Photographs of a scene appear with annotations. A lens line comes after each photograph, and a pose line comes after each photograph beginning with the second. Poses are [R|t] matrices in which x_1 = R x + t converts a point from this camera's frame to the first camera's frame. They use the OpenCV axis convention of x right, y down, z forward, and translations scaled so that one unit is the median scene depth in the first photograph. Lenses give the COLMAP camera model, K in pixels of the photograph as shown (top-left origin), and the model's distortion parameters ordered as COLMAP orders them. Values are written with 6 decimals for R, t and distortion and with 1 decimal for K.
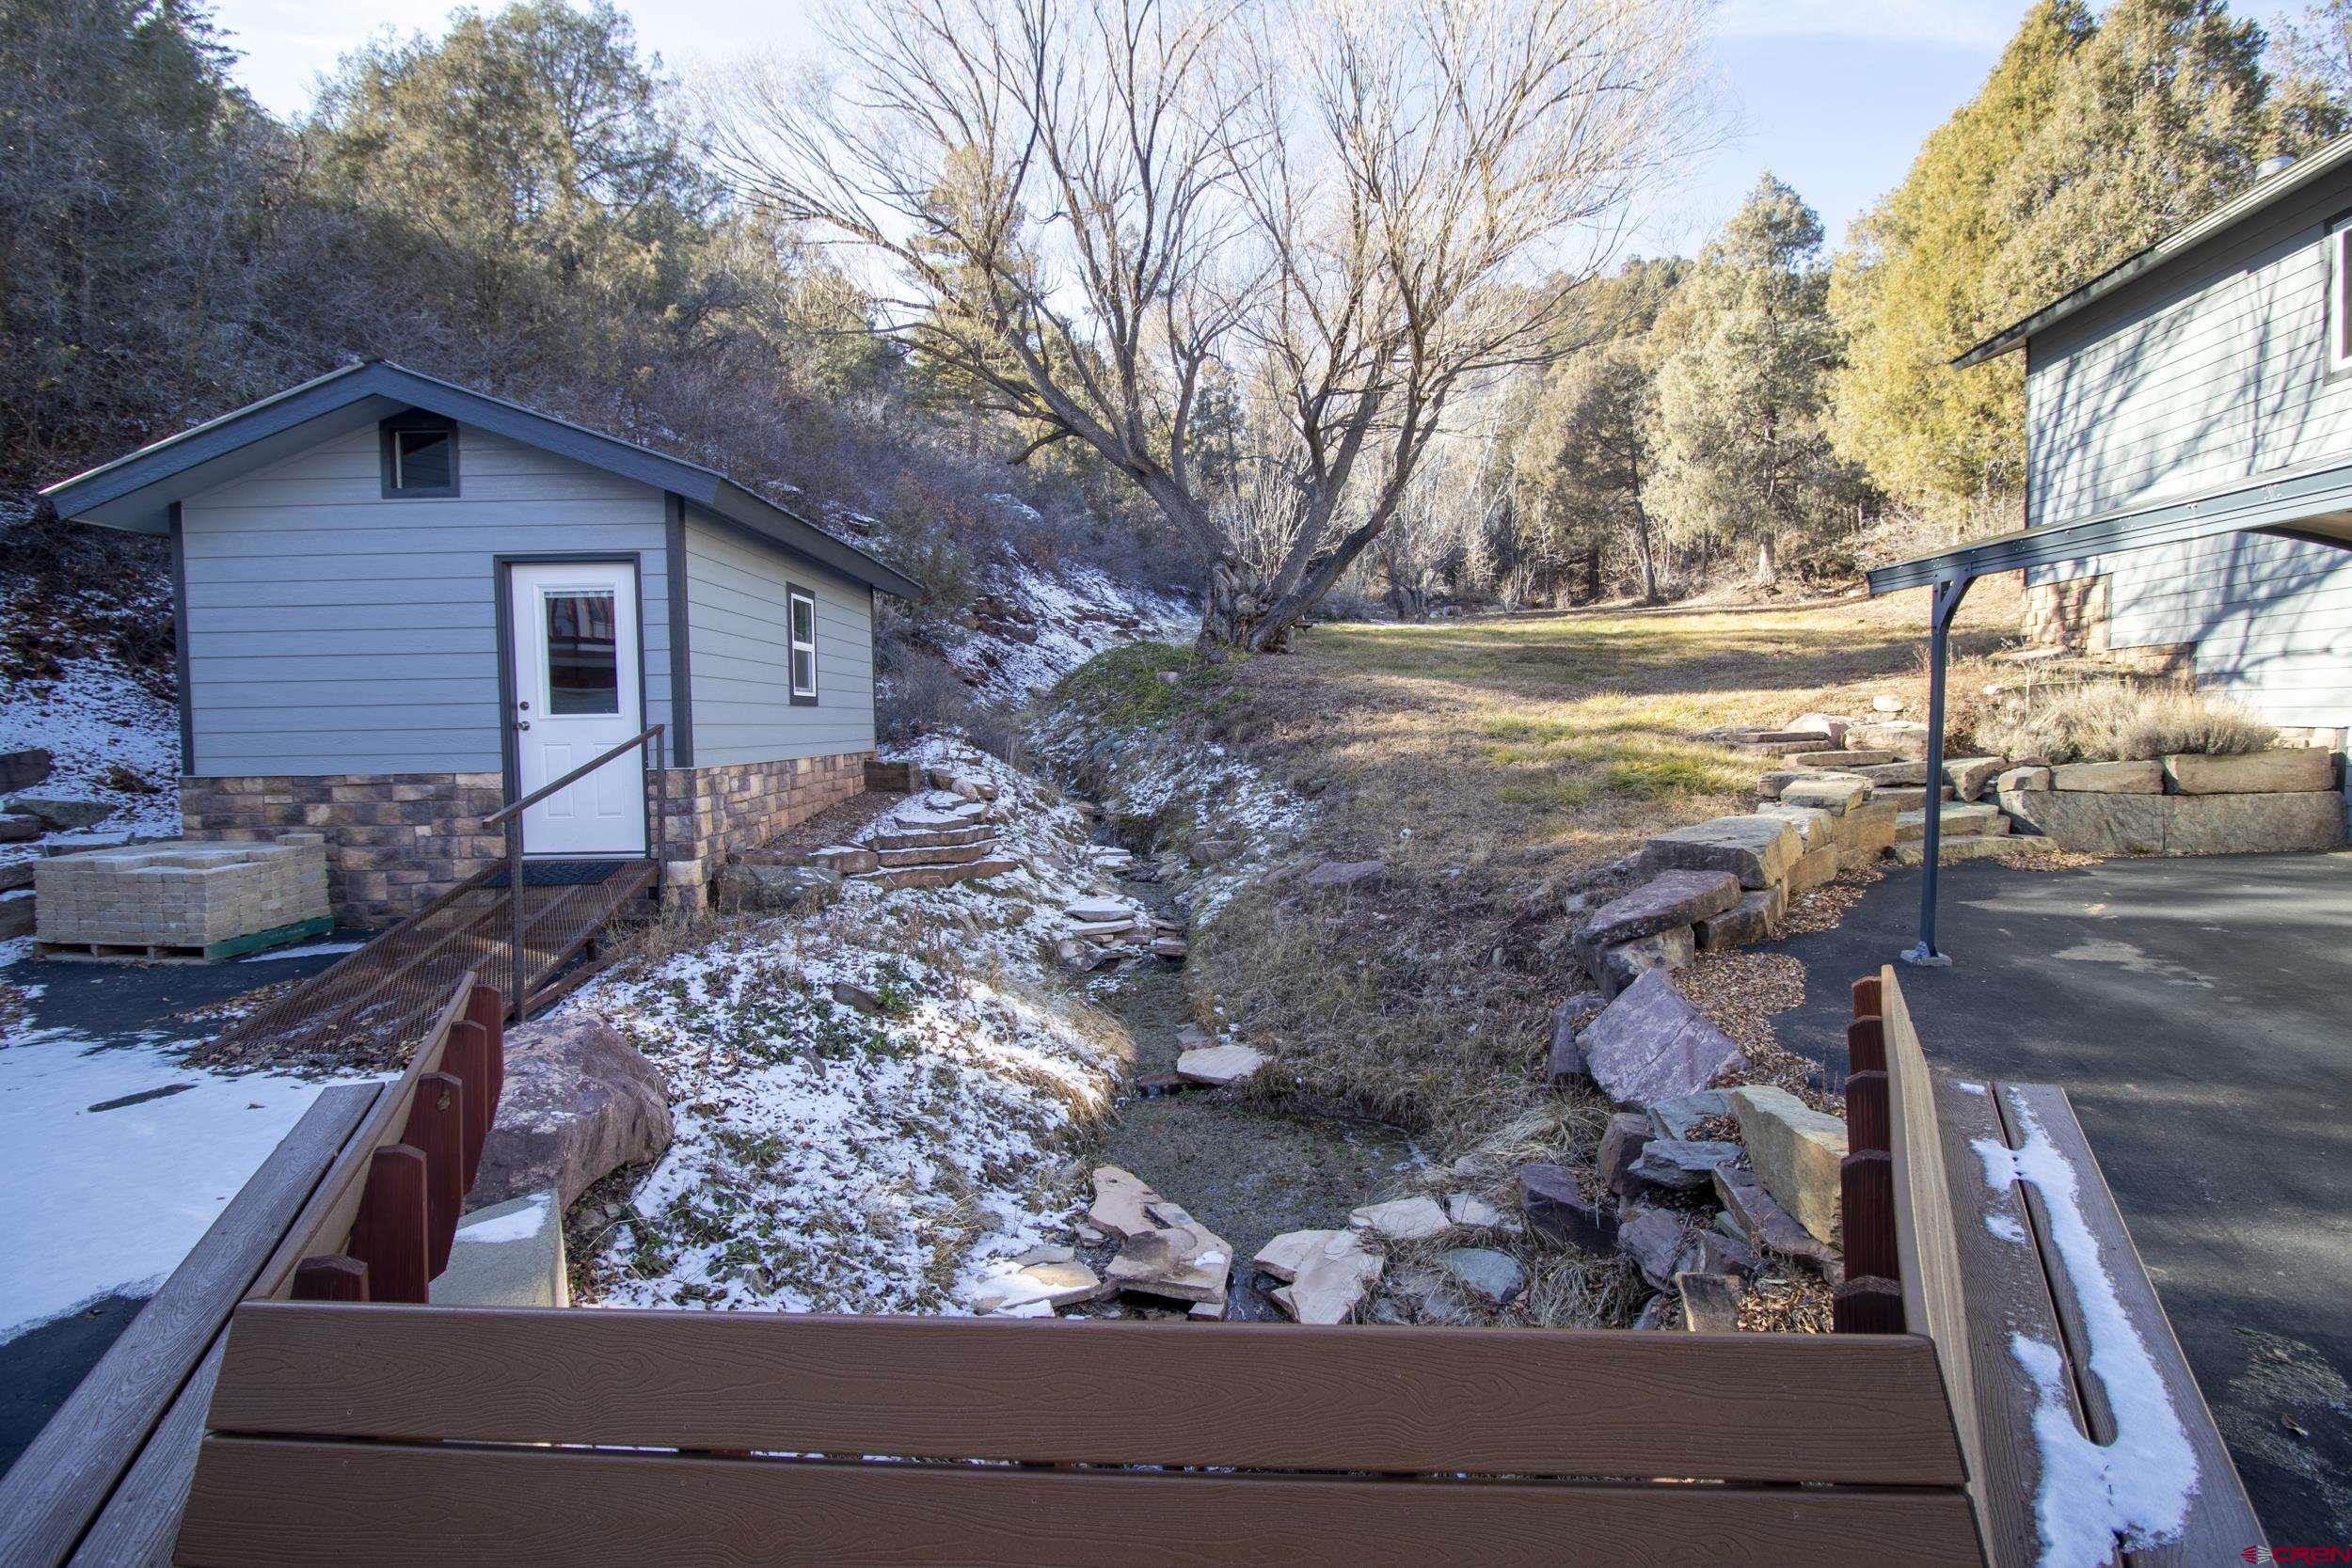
lens RADIAL K [[1077.1, 0, 1176.0], [0, 1077.1, 784.0], [0, 0, 1]] dist [-0.011787, -0.007148]
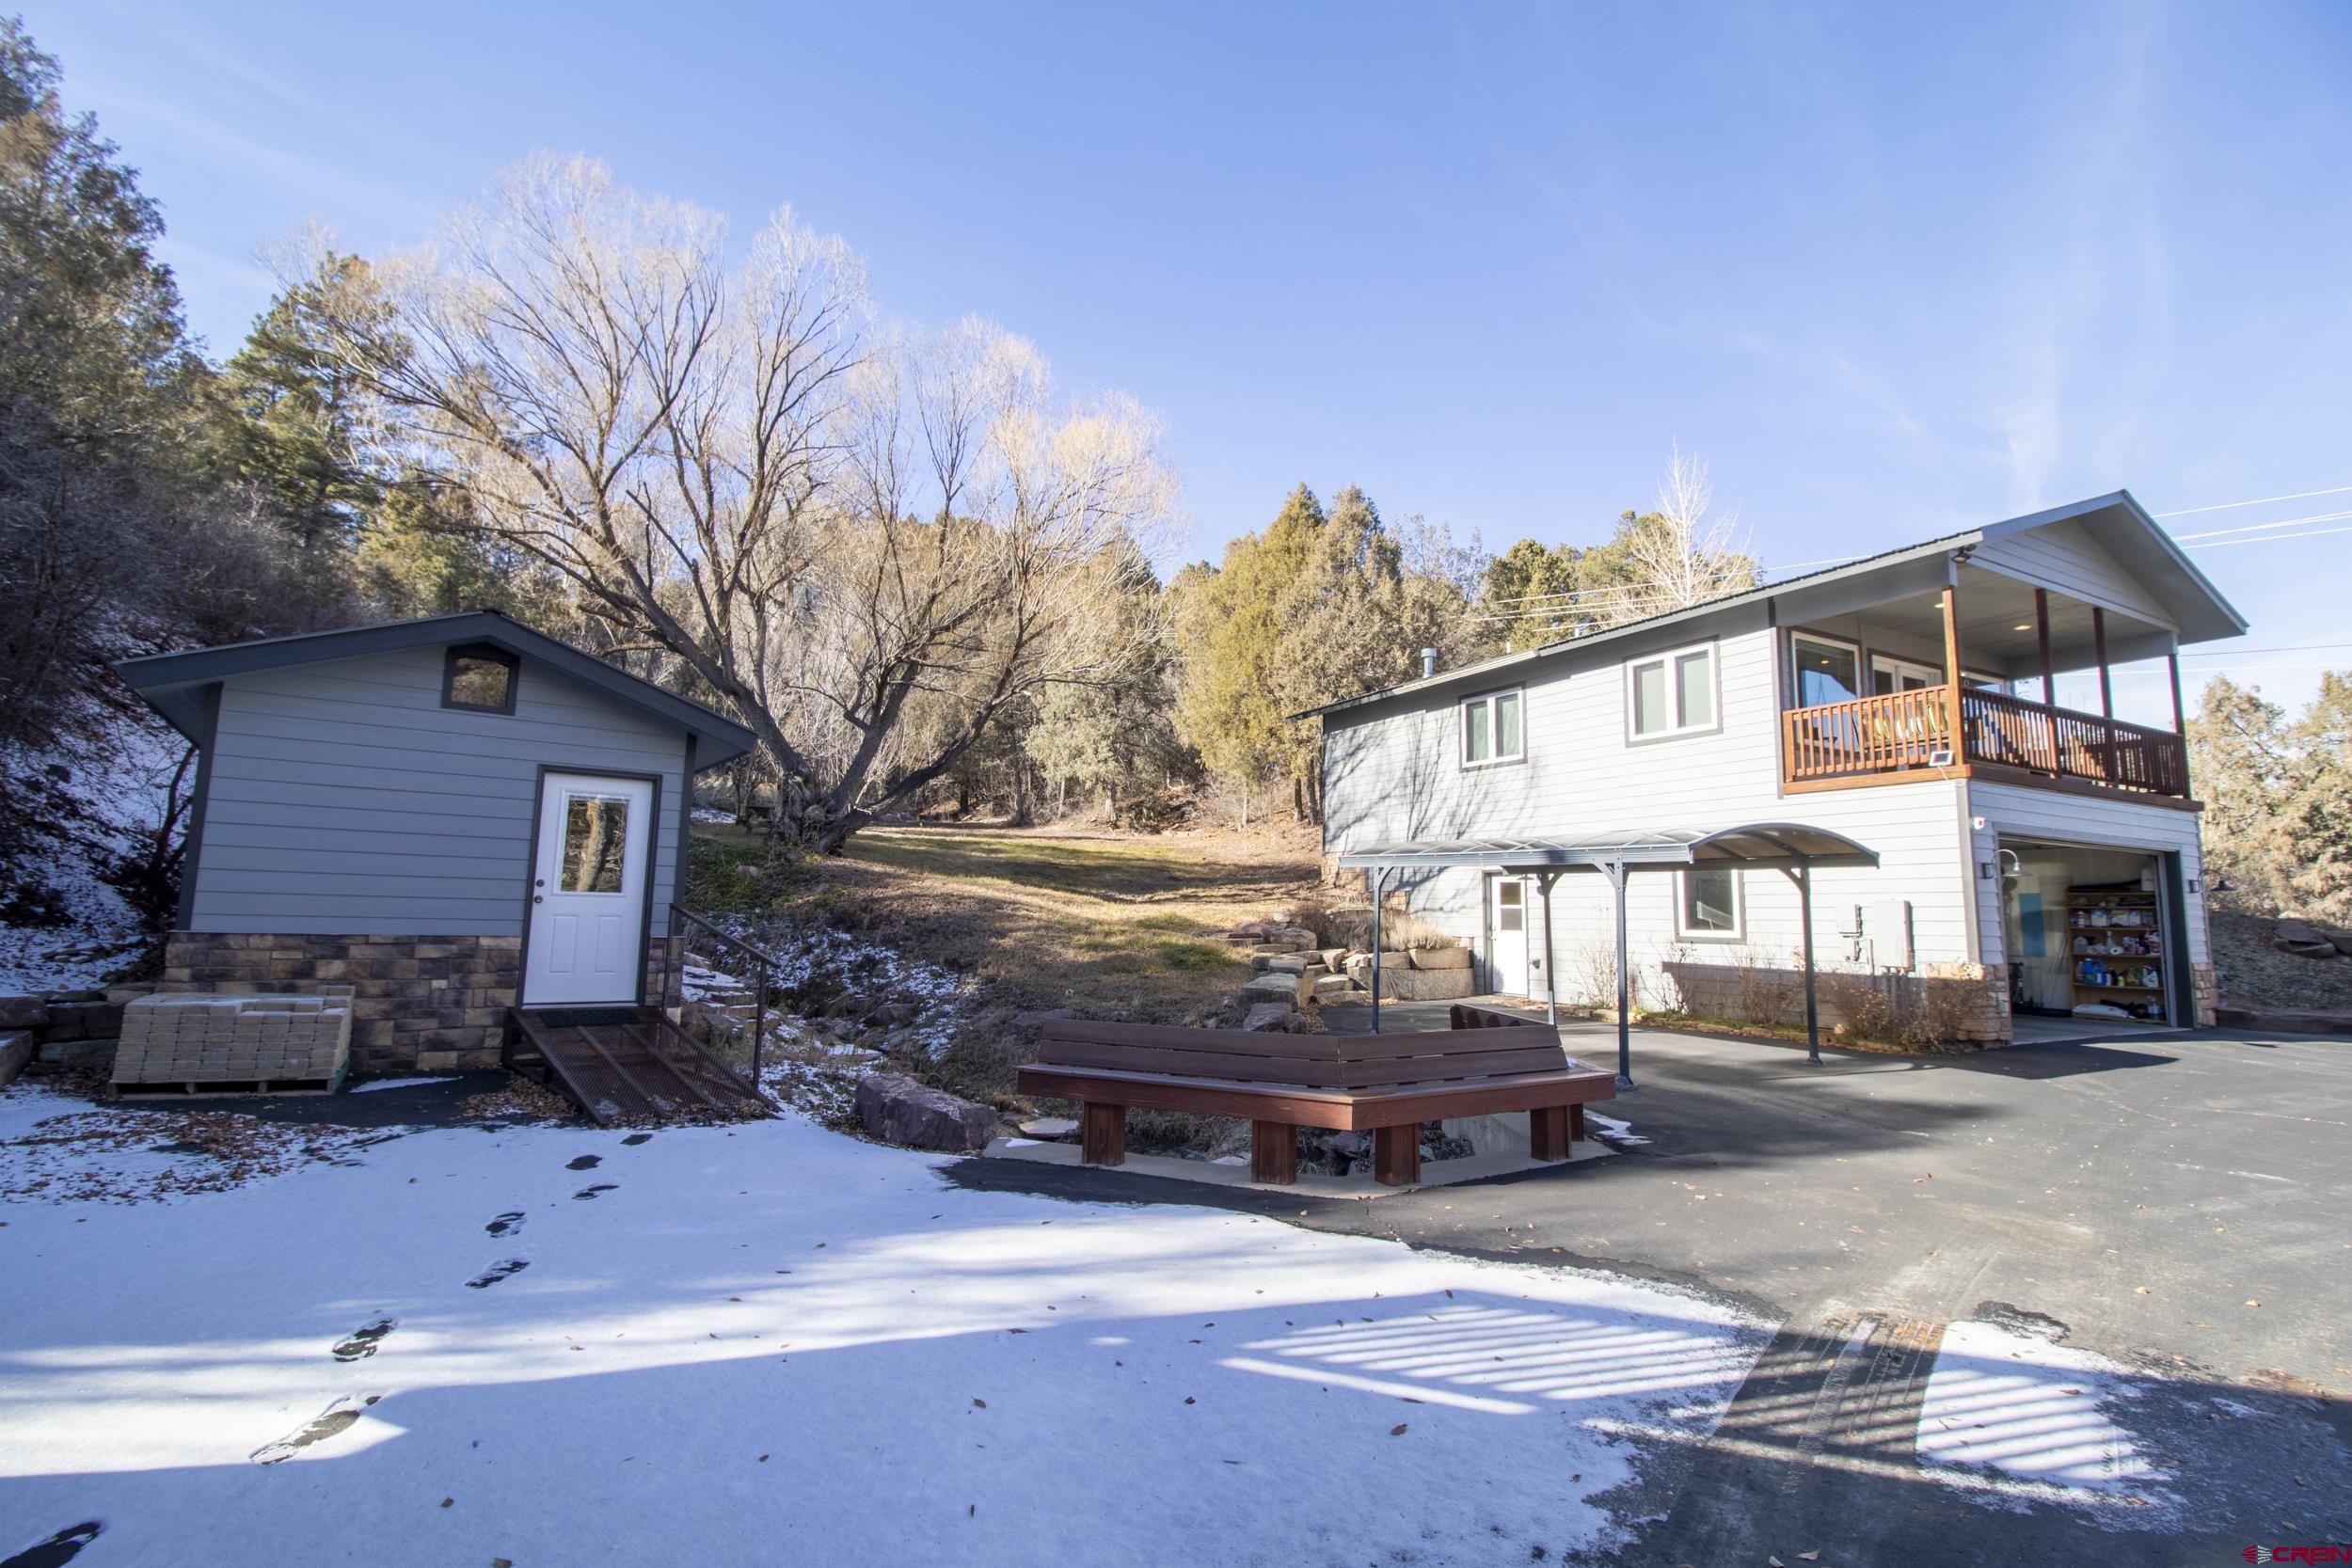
lens RADIAL K [[1096.3, 0, 1176.0], [0, 1096.3, 784.0], [0, 0, 1]] dist [0.001503, -0.014304]
pose [[0.799810, 0.107953, 0.590467, -0.650318], [-0.001188, 0.983978, -0.178289, 0.033250], [-0.600253, 0.141896, 0.787123, -0.390235]]
